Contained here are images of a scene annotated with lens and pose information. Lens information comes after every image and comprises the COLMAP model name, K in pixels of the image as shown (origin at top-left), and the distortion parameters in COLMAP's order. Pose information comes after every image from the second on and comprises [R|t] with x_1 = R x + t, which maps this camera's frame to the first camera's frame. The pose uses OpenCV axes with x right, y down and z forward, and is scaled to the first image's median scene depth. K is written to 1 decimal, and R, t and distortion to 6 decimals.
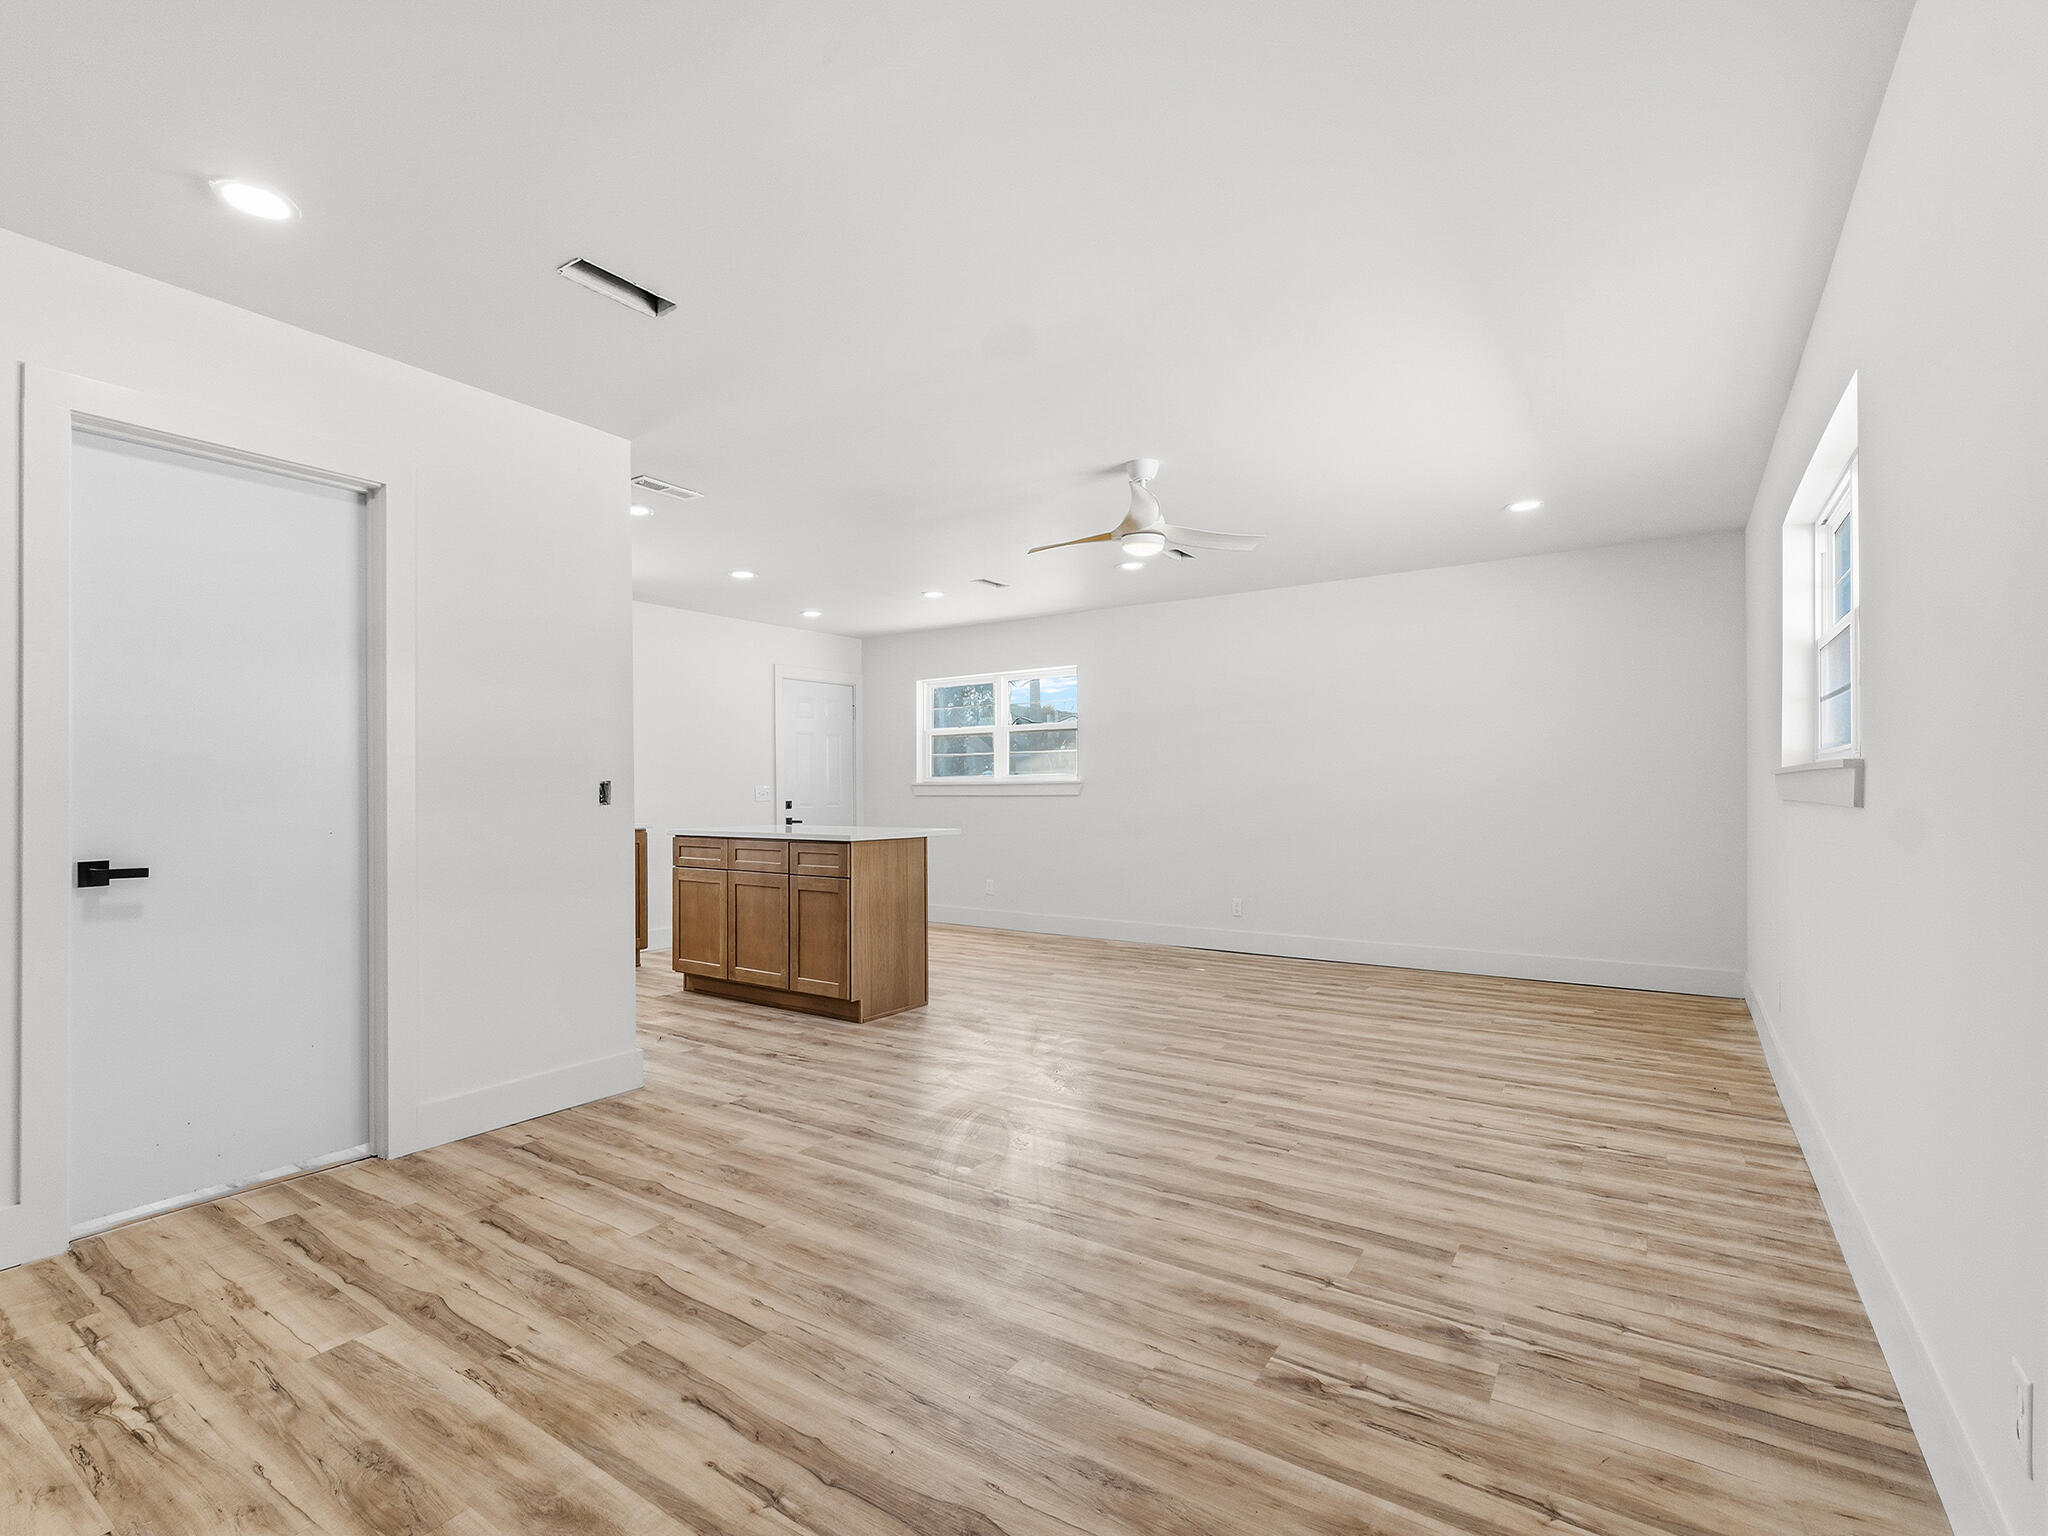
lens RADIAL K [[945.3, 0, 1024.0], [0, 945.3, 768.0], [0, 0, 1]] dist [-0.004629, -0.000080]
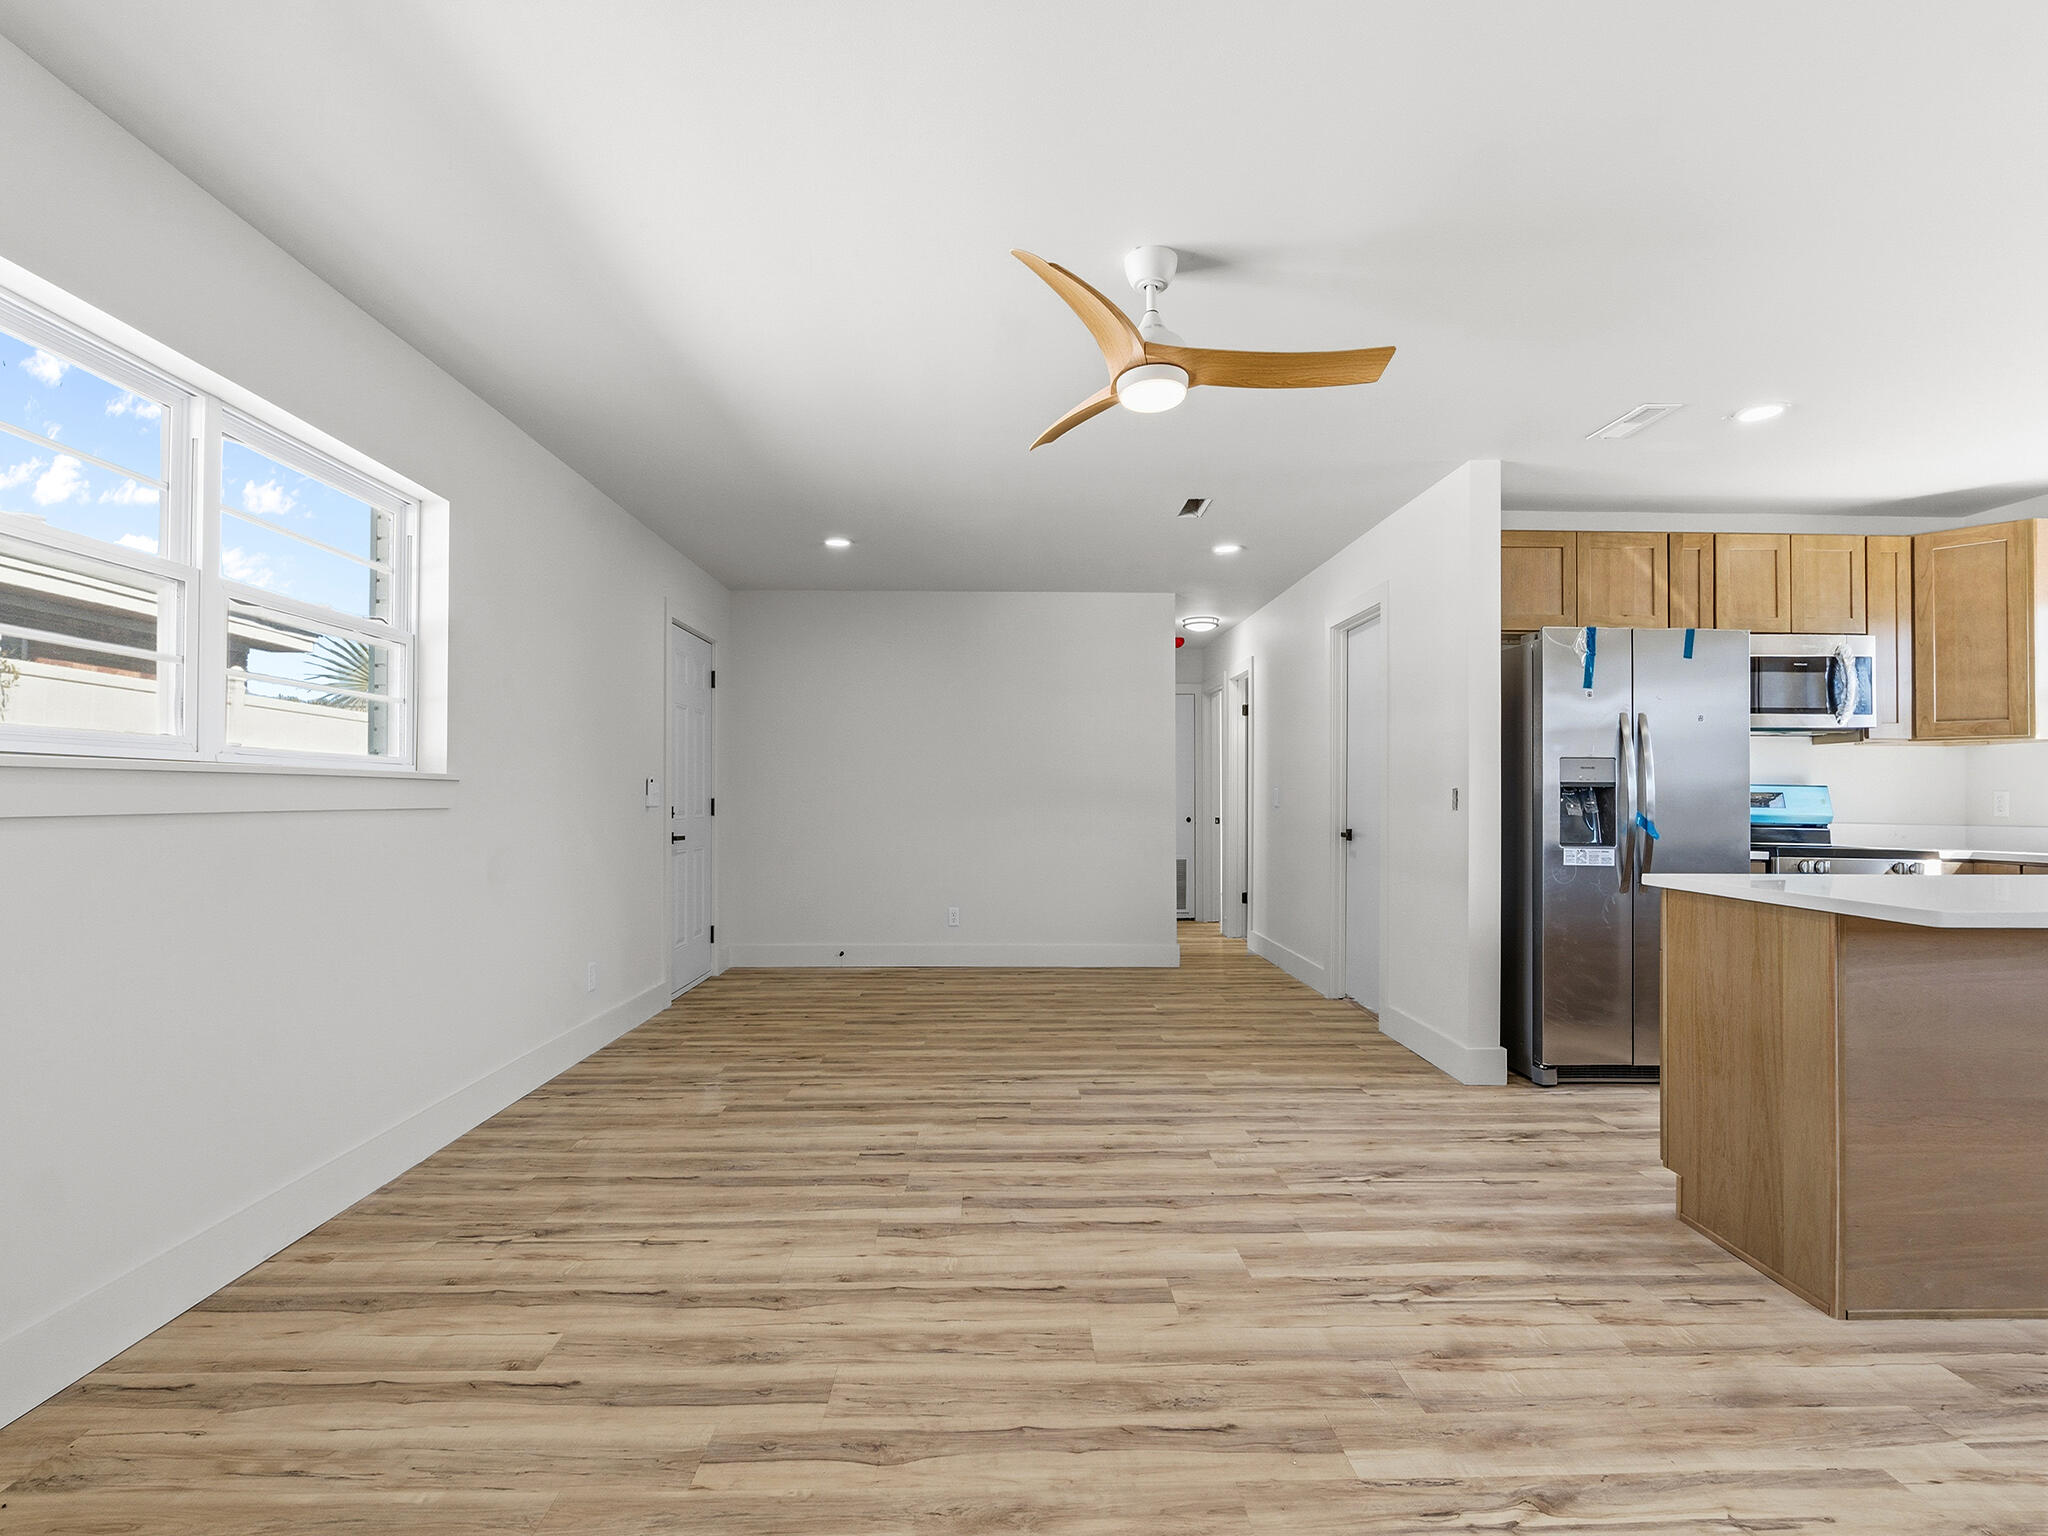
lens RADIAL K [[945.3, 0, 1024.0], [0, 945.3, 768.0], [0, 0, 1]] dist [-0.004629, -0.000080]
pose [[-0.813738, -0.017190, -0.580978, 0.741757], [0.012240, 0.998834, -0.046698, 0.042653], [0.581104, -0.045112, -0.812578, 1.967623]]
